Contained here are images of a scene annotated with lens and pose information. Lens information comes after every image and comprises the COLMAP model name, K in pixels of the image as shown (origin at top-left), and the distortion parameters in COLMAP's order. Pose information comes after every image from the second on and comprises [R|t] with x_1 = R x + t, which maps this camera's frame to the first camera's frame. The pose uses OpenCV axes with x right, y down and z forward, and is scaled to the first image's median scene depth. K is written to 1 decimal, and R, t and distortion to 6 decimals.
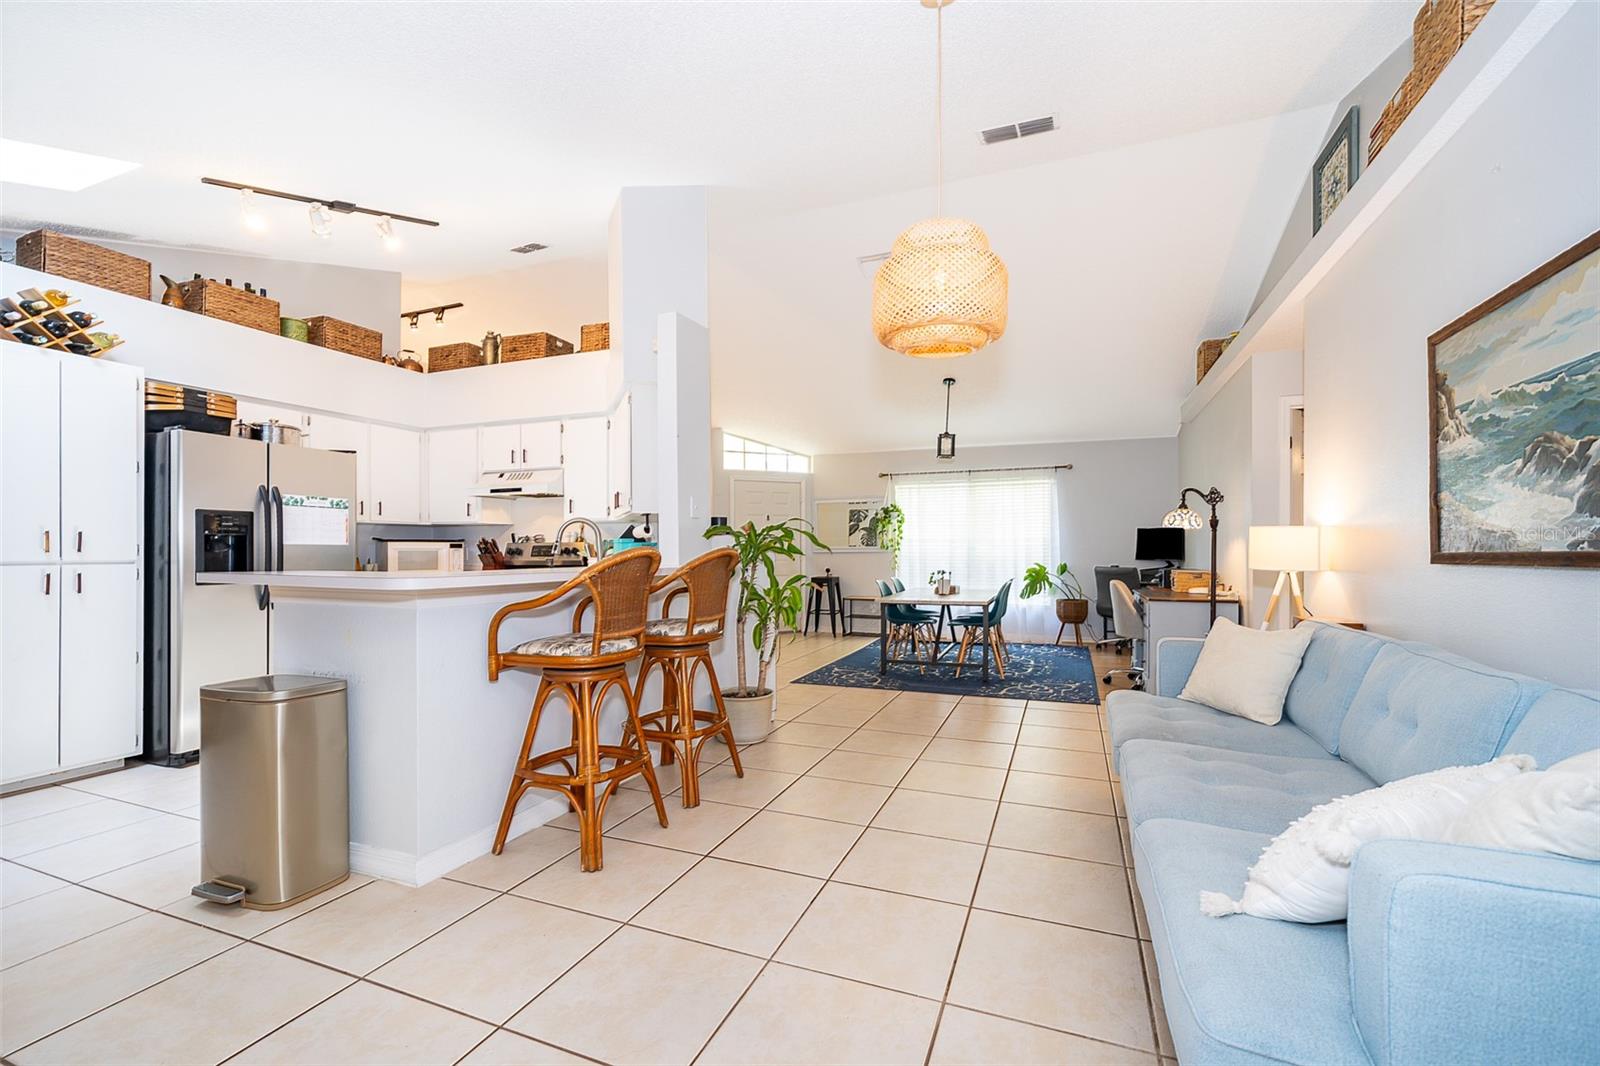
lens RADIAL K [[657.2, 0, 828.4], [0, 657.2, 554.7], [0, 0, 1]] dist [-0.003755, 0.000731]
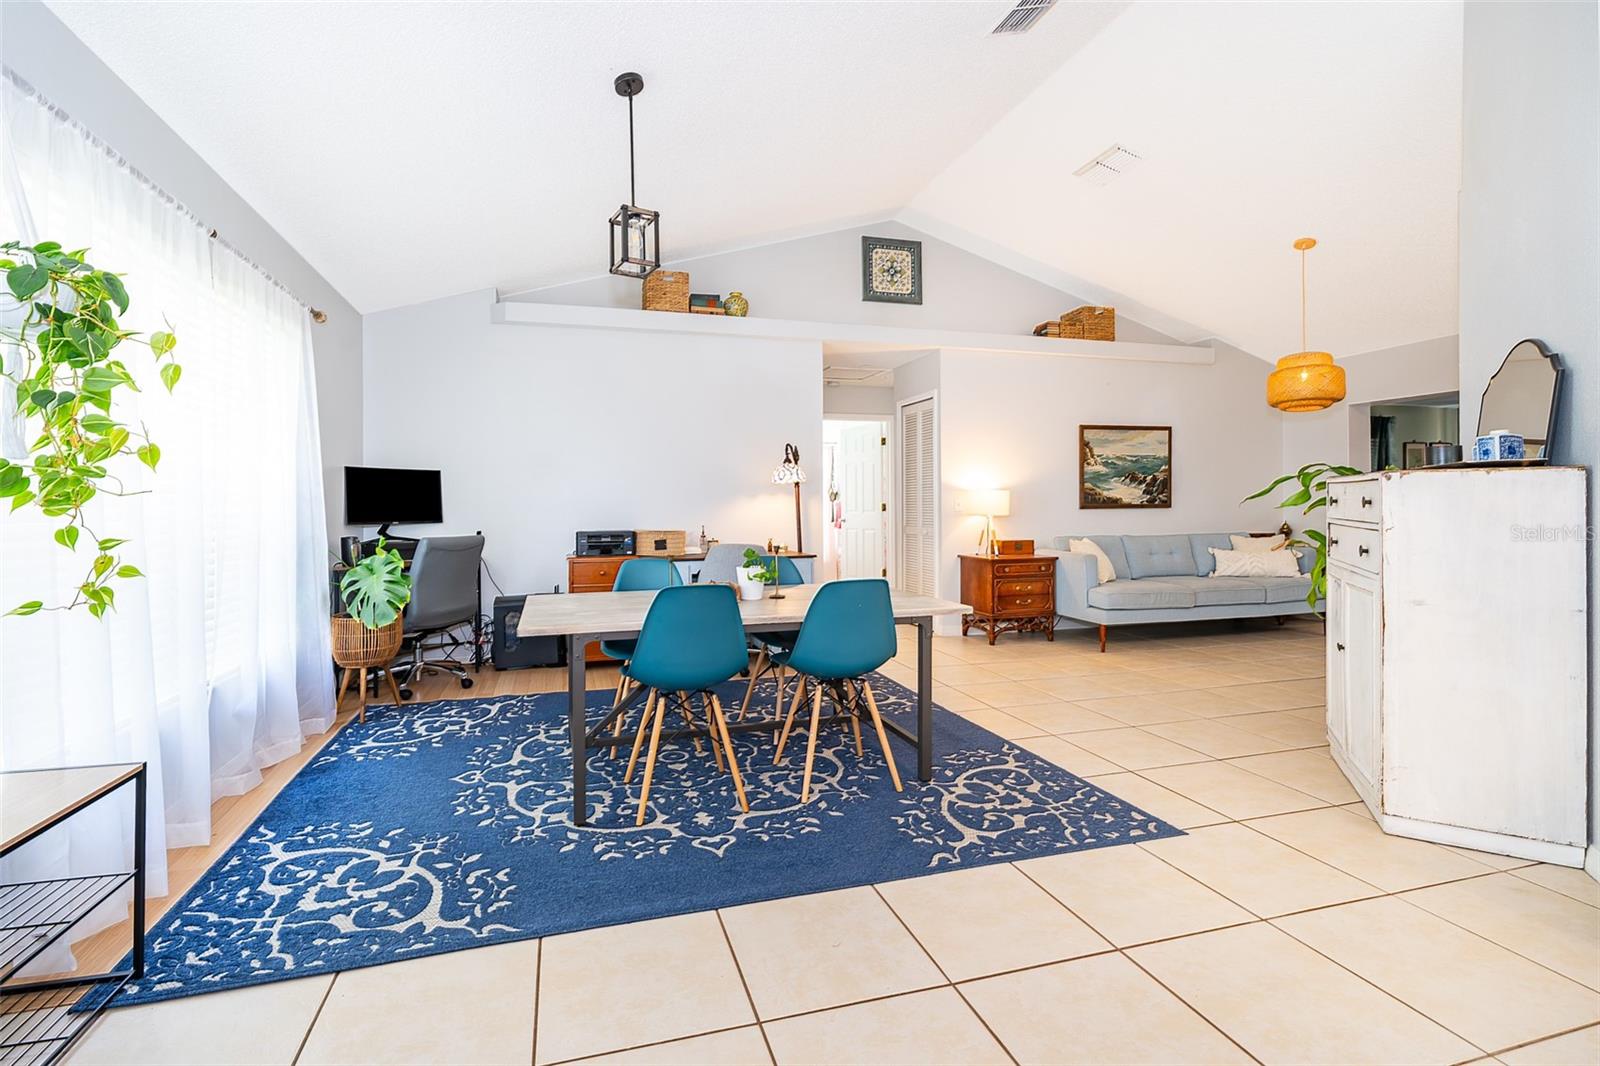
lens RADIAL K [[682.3, 0, 768.0], [0, 682.3, 504.2], [0, 0, 1]] dist [-0.001666, -0.000435]
pose [[-0.573945, 0.008668, 0.818848, -0.345695], [0.011705, 0.999929, -0.002380, -0.007870], [-0.818810, 0.008219, -0.574005, 1.986066]]
